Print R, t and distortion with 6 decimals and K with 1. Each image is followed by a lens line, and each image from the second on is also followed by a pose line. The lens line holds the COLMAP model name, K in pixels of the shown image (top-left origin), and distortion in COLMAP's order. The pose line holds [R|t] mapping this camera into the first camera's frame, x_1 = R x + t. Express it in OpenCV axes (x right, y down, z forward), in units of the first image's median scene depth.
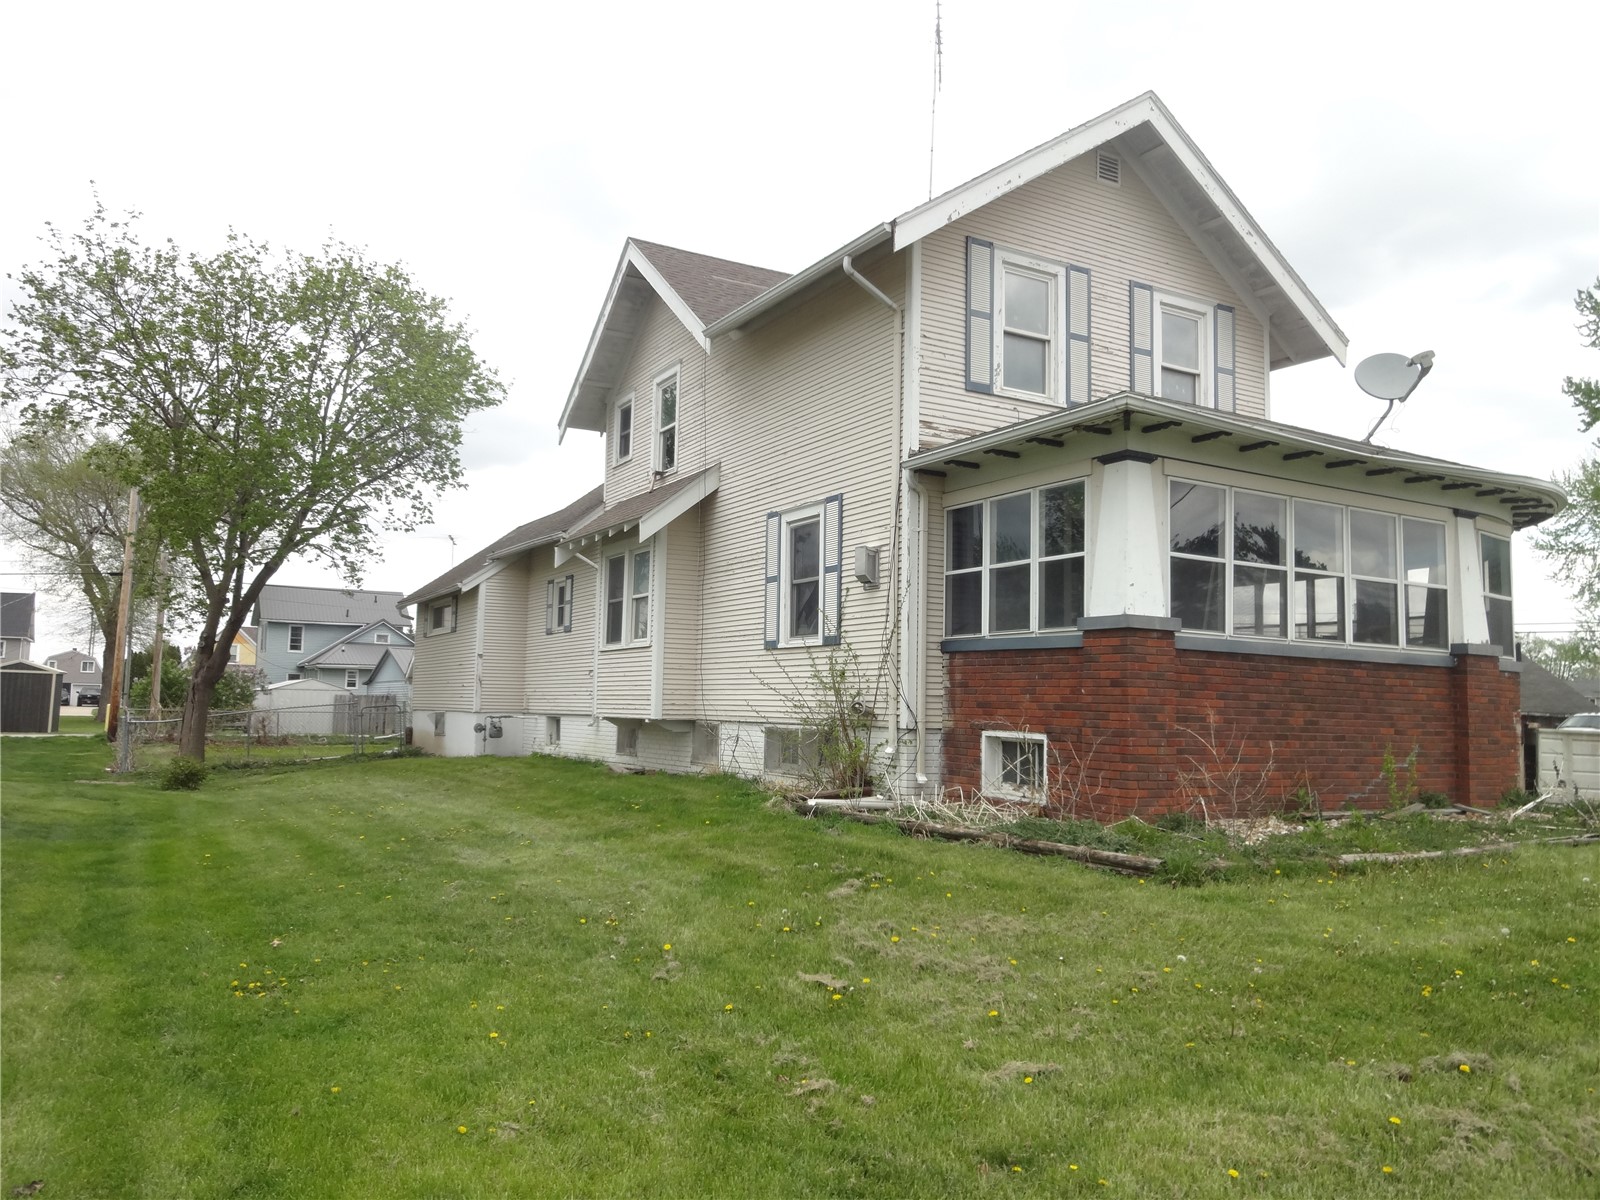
lens RADIAL K [[1185.0, 0, 798.2], [0, 1185.0, 599.3], [0, 0, 1]] dist [0.001263, -0.004588]
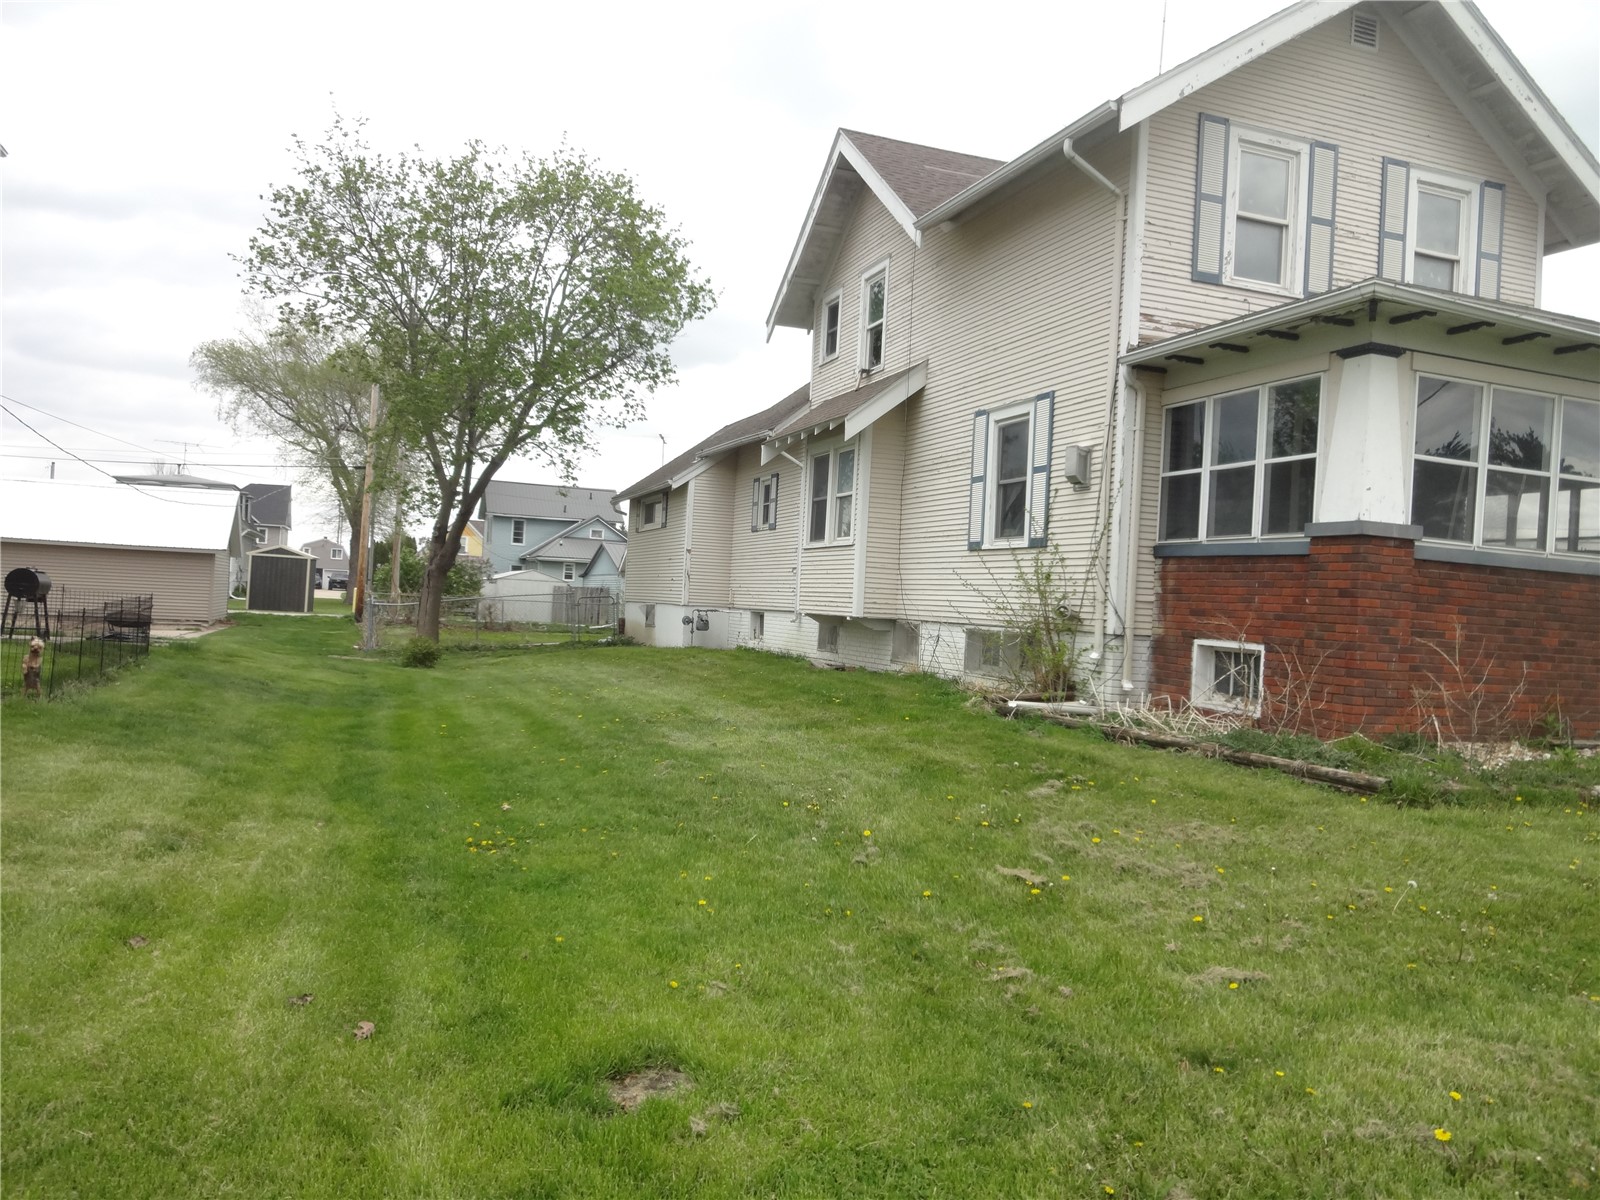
lens RADIAL K [[1185.0, 0, 798.2], [0, 1185.0, 599.3], [0, 0, 1]] dist [0.001263, -0.004588]
pose [[0.985666, 0.031175, -0.165806, -0.003247], [-0.017883, 0.996549, 0.081062, 0.006002], [0.167761, -0.076935, 0.982821, 0.000898]]
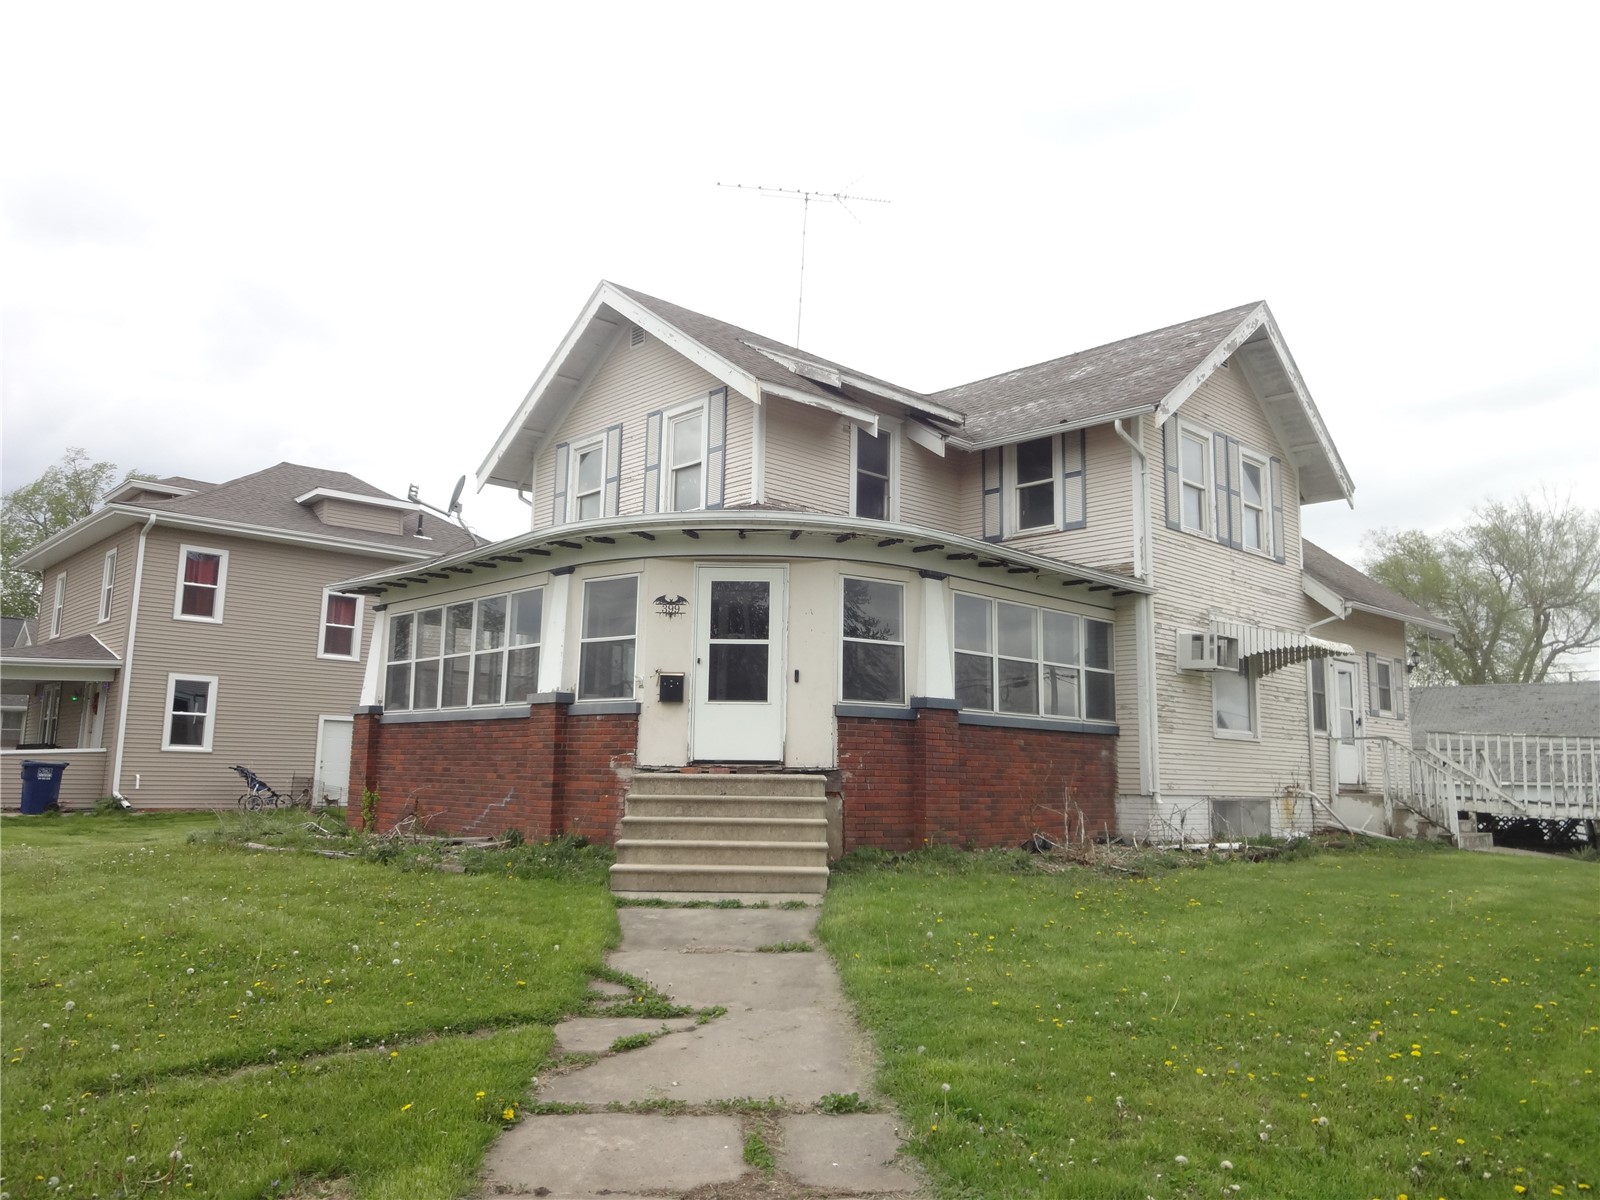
lens RADIAL K [[1185.0, 0, 798.2], [0, 1185.0, 599.3], [0, 0, 1]] dist [0.001263, -0.004588]
pose [[0.244215, -0.166206, -0.955371, 1.784134], [0.076856, 0.985421, -0.151788, 0.143834], [0.966671, -0.036358, 0.253429, 1.020137]]
